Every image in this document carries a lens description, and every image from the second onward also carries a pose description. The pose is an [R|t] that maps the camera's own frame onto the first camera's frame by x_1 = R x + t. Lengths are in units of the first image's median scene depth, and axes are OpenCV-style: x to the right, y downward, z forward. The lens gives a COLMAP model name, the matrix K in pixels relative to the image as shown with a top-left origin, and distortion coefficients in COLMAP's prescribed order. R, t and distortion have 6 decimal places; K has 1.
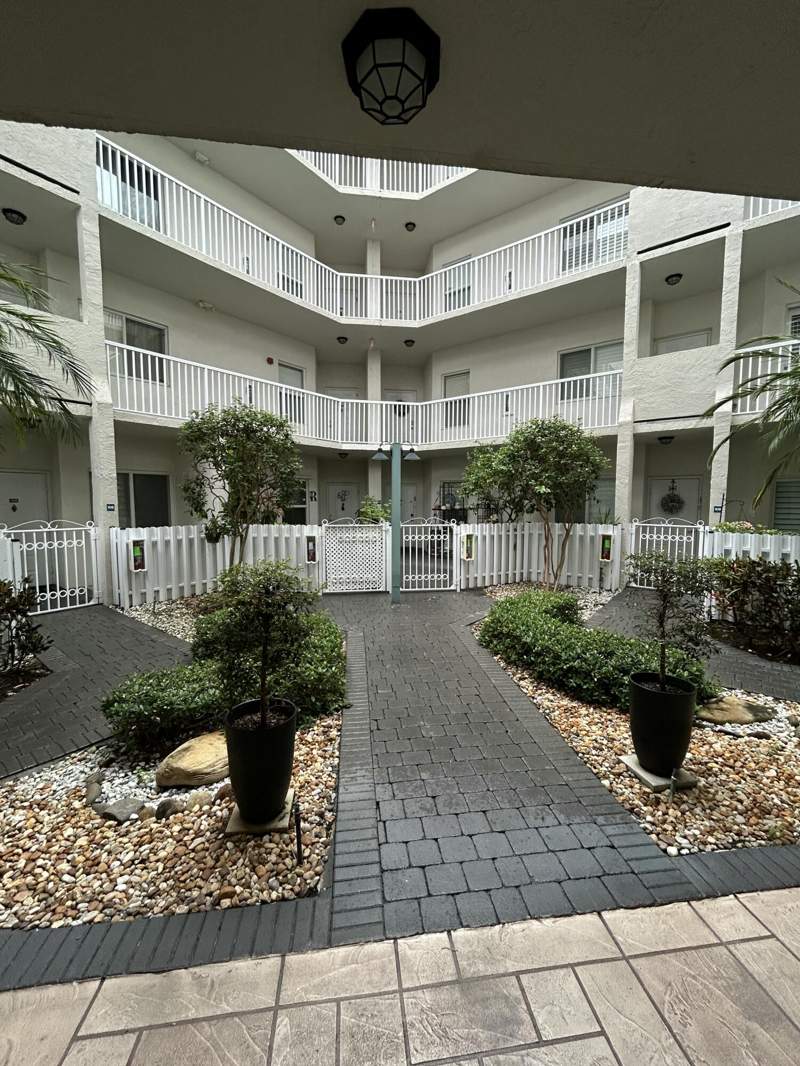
lens RADIAL K [[430.1, 0, 398.9], [0, 430.1, 533.2], [0, 0, 1]] dist [-0.001926, -0.000157]
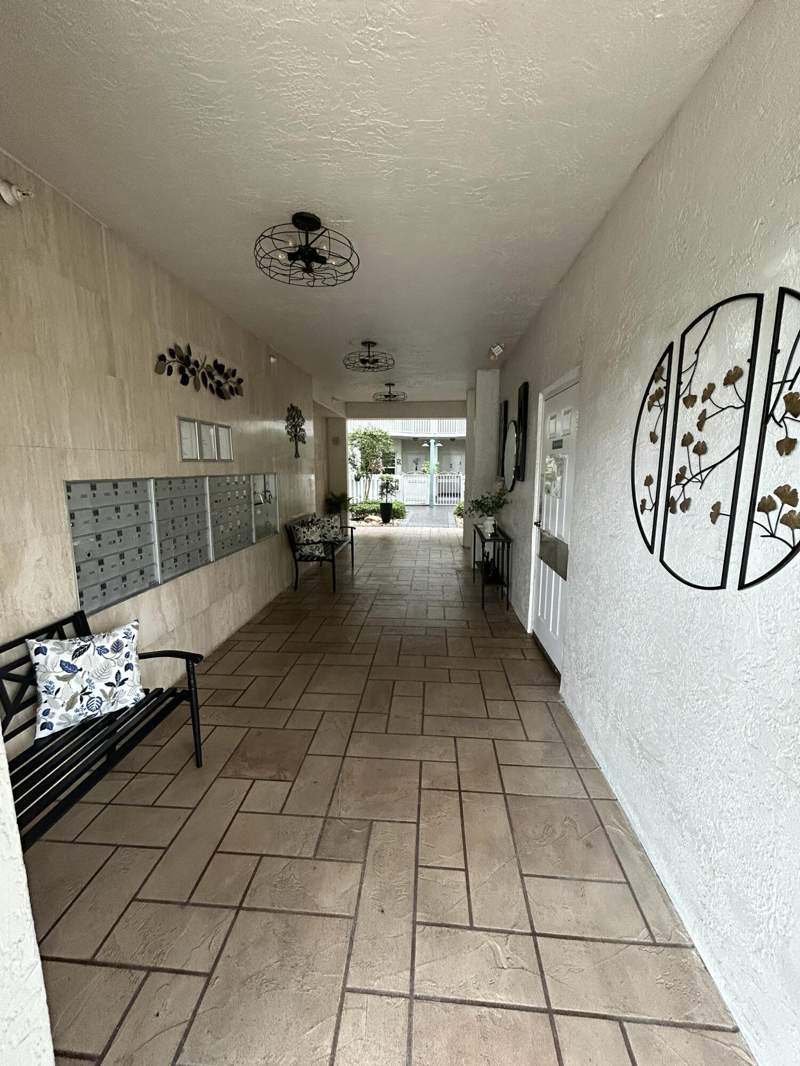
lens RADIAL K [[430.1, 0, 399.7], [0, 430.1, 530.9], [0, 0, 1]] dist [-0.001926, -0.000157]
pose [[0.980544, 0.051585, -0.189399, 0.172817], [-0.036454, 0.995922, 0.082521, 0.058098], [0.192883, -0.074011, 0.978426, -0.837917]]
